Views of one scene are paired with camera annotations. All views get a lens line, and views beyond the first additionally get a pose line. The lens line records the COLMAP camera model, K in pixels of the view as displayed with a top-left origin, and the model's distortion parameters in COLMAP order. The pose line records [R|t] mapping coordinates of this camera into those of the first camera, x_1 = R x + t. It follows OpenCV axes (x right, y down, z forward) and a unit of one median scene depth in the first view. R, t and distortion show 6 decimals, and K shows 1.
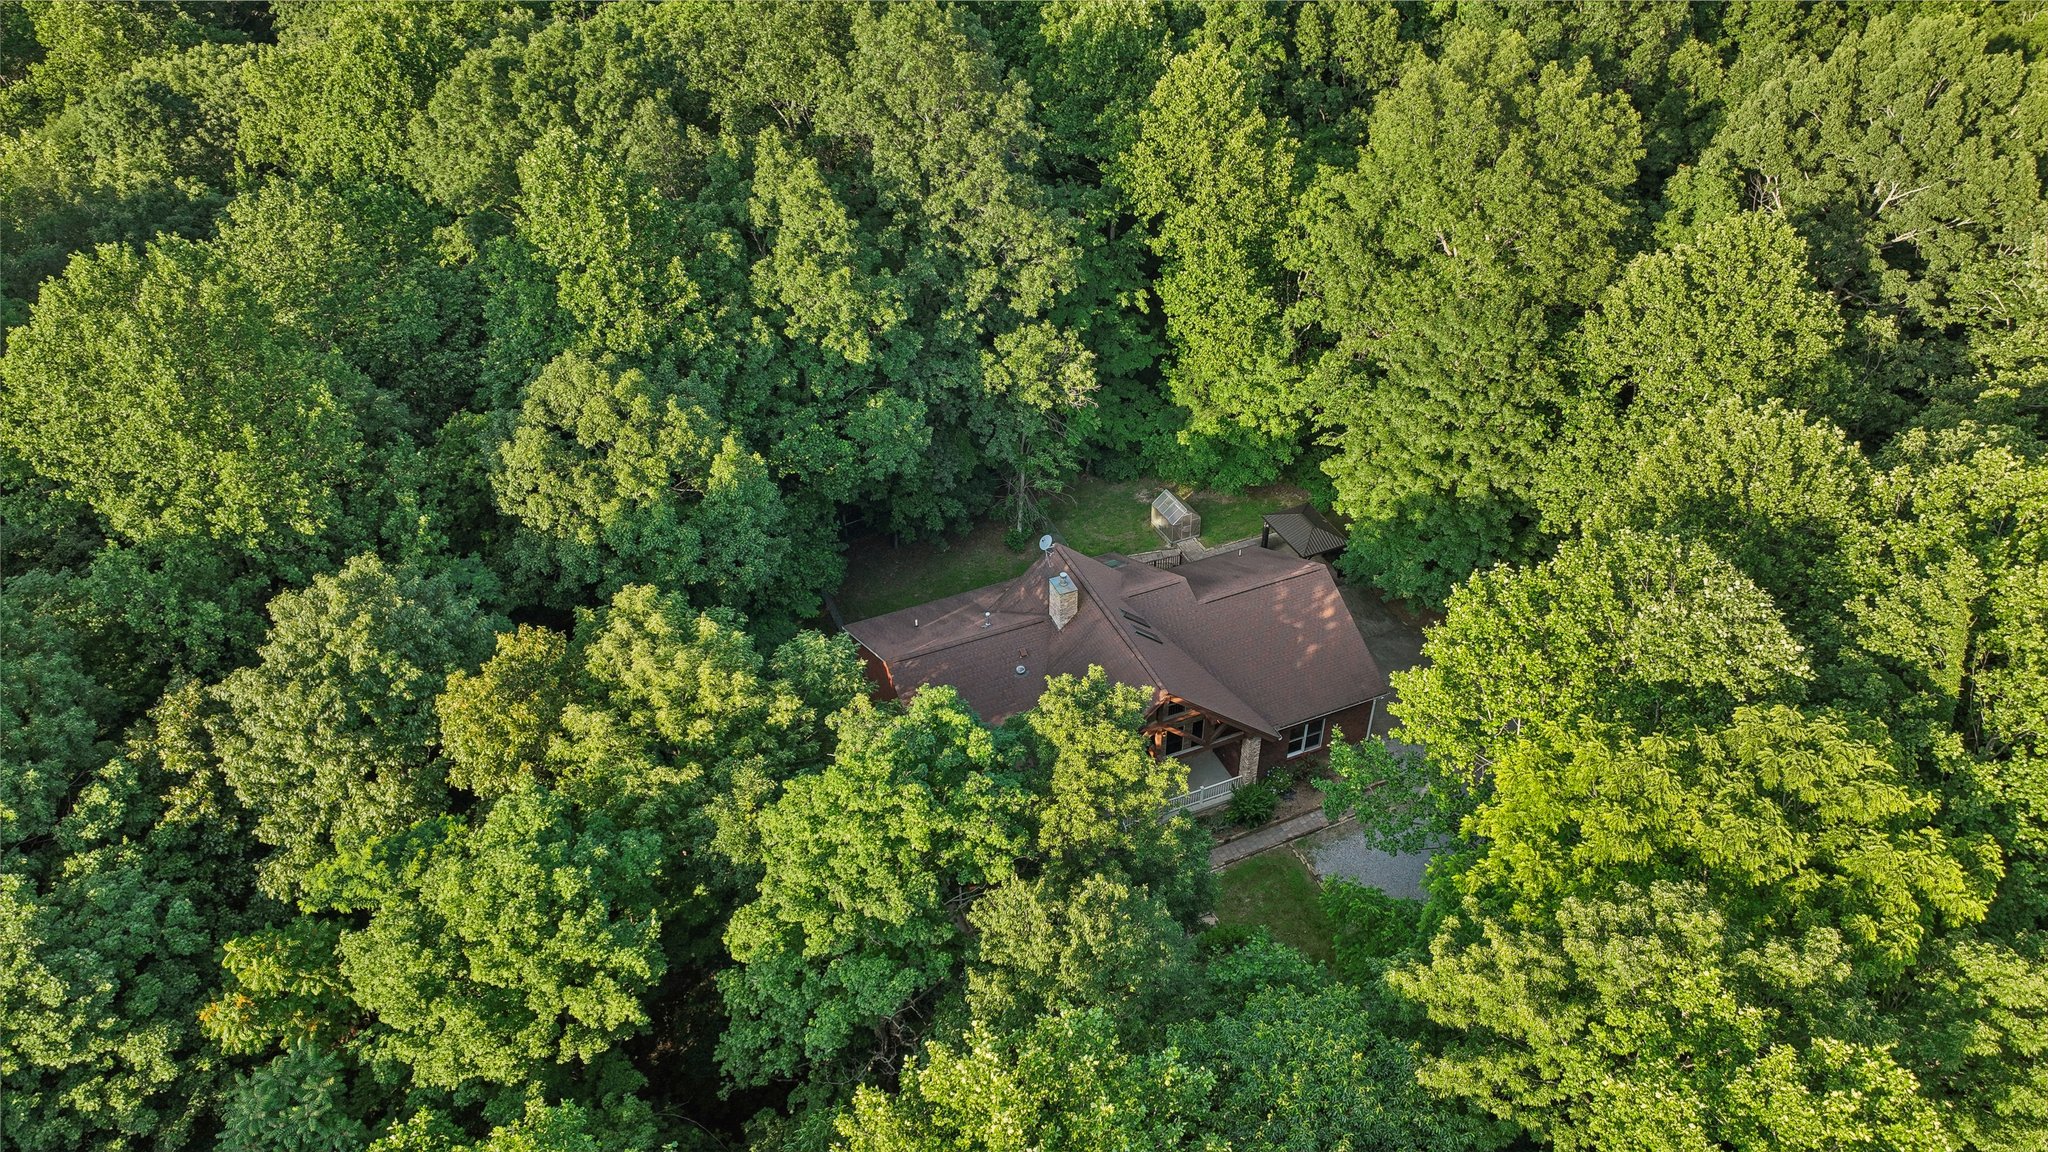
lens RADIAL K [[1447.0, 0, 1026.5], [0, 1447.0, 573.4], [0, 0, 1]] dist [-0.002680, -0.000336]
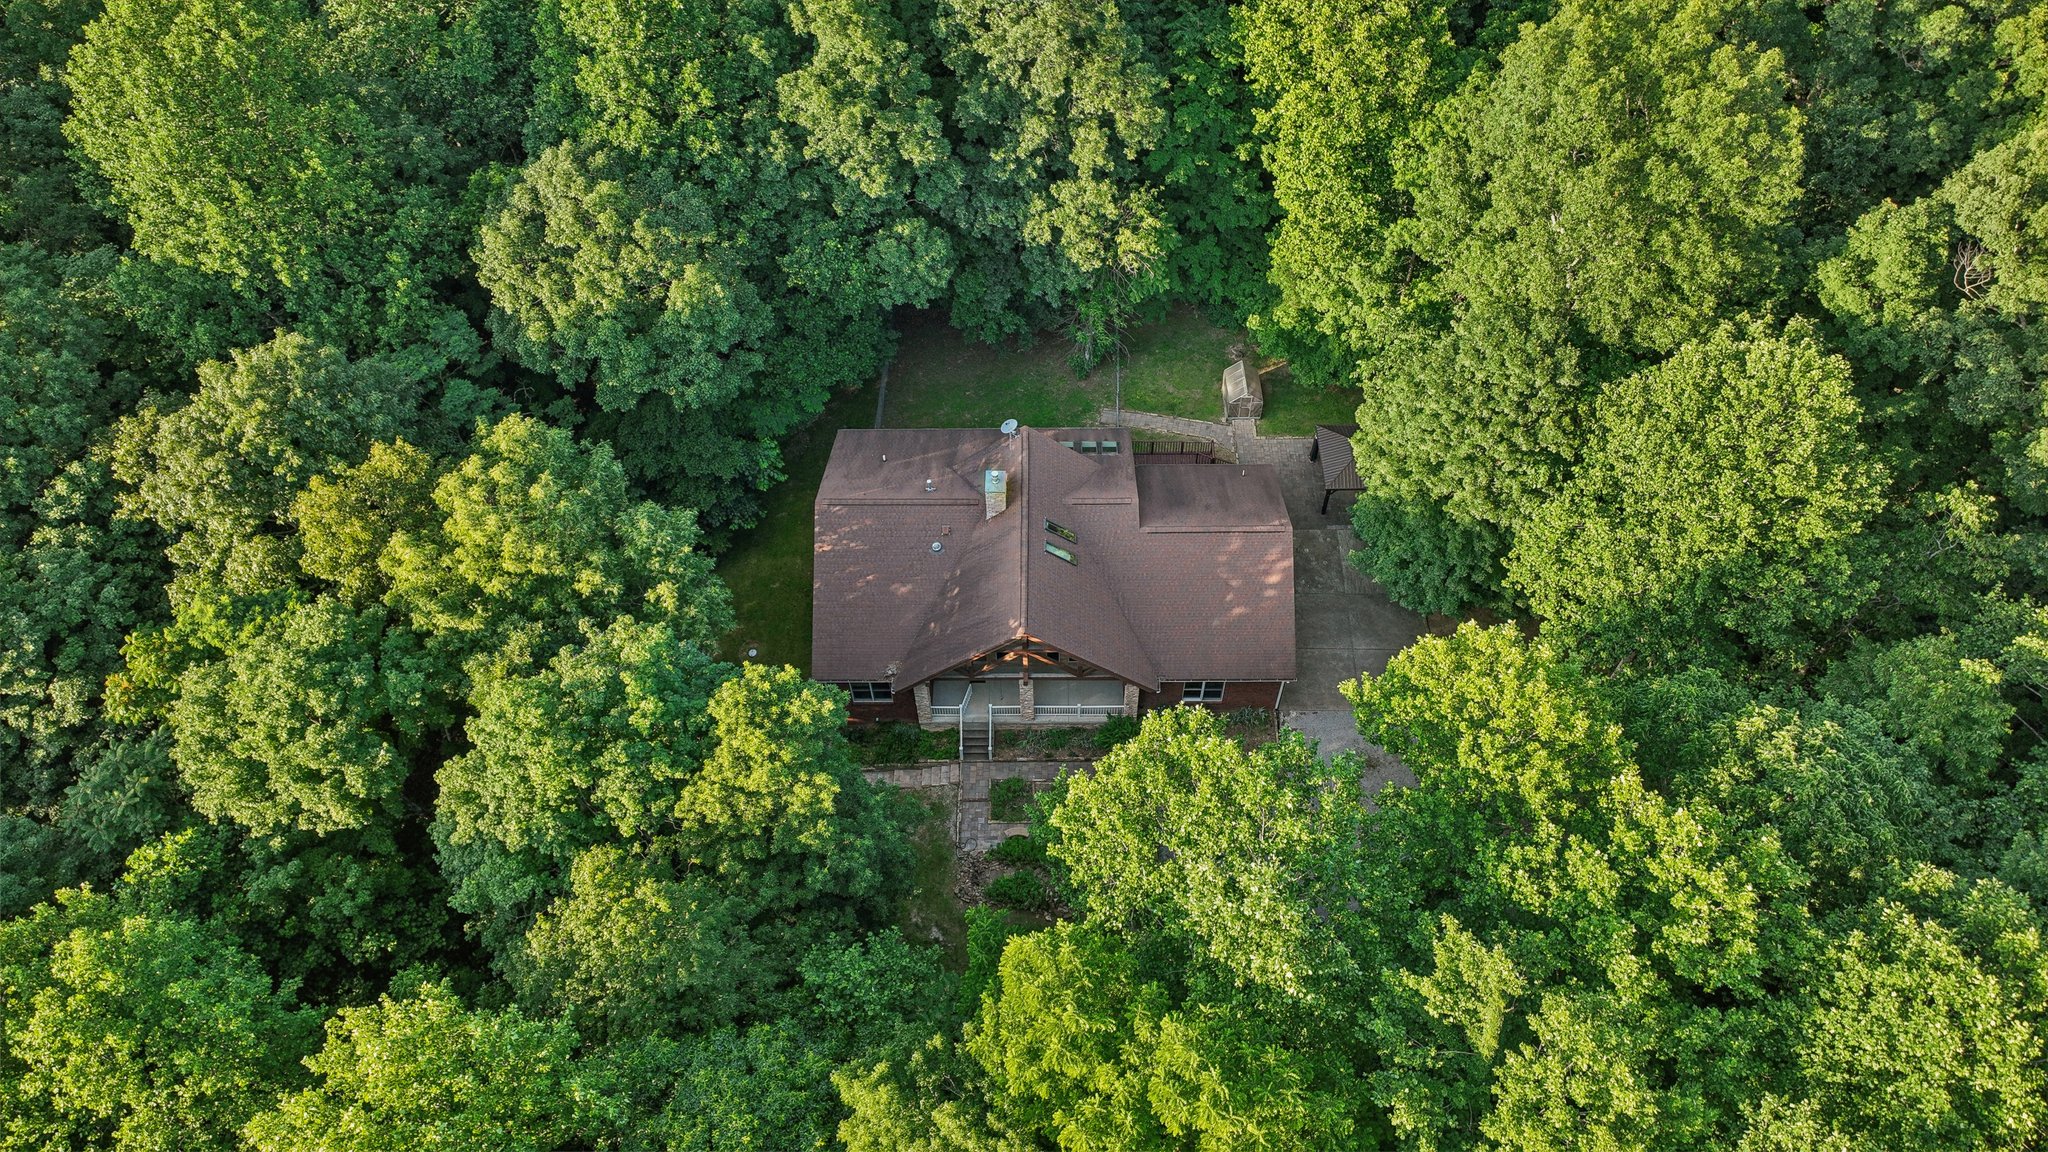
lens RADIAL K [[1447.0, 0, 1027.0], [0, 1447.0, 574.4], [0, 0, 1]] dist [-0.002680, -0.000336]
pose [[0.916659, 0.324592, -0.233187, 0.332426], [-0.239015, 0.912832, 0.331075, -0.299414], [0.320324, -0.247747, 0.914338, 0.088683]]
